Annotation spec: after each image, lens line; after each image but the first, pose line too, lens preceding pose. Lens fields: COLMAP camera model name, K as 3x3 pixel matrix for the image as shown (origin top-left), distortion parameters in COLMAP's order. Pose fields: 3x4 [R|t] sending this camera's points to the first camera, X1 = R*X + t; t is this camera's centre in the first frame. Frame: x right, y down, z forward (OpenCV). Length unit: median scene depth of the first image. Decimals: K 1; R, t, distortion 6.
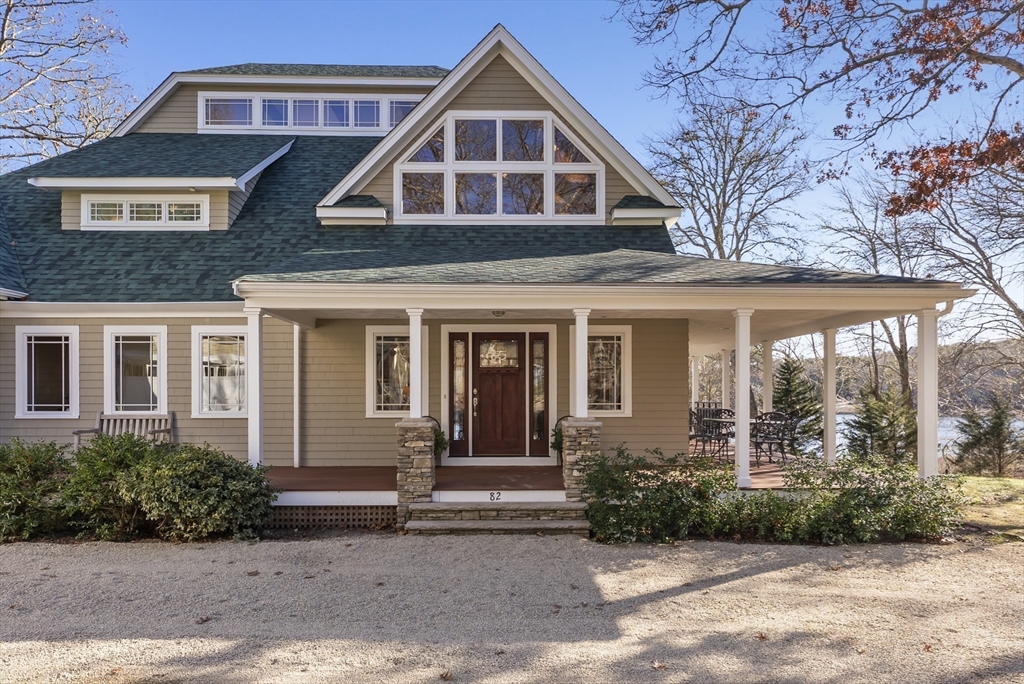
lens RADIAL K [[653.3, 0, 511.6], [0, 653.3, 389.4], [0, 0, 1]] dist [-0.000356, -0.000770]
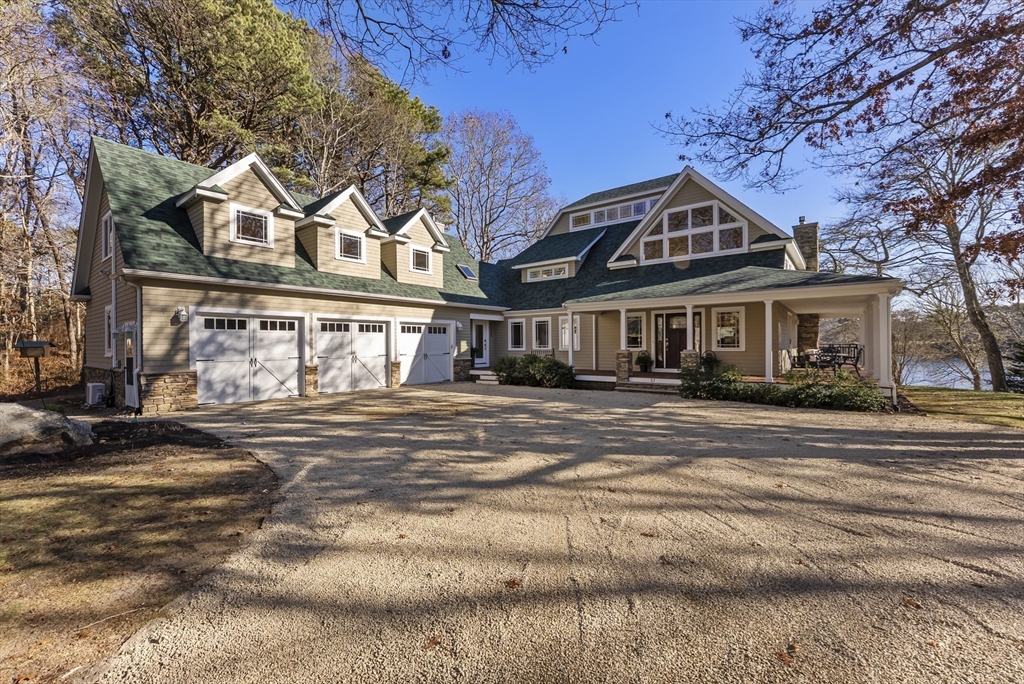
lens RADIAL K [[423.4, 0, 511.9], [0, 423.4, 335.2], [0, 0, 1]] dist [-0.000028, -0.000111]
pose [[0.786291, -0.018101, -0.617591, 0.381631], [0.012397, 0.999832, -0.013521, 0.001416], [0.617732, 0.002975, 0.786383, -0.435525]]
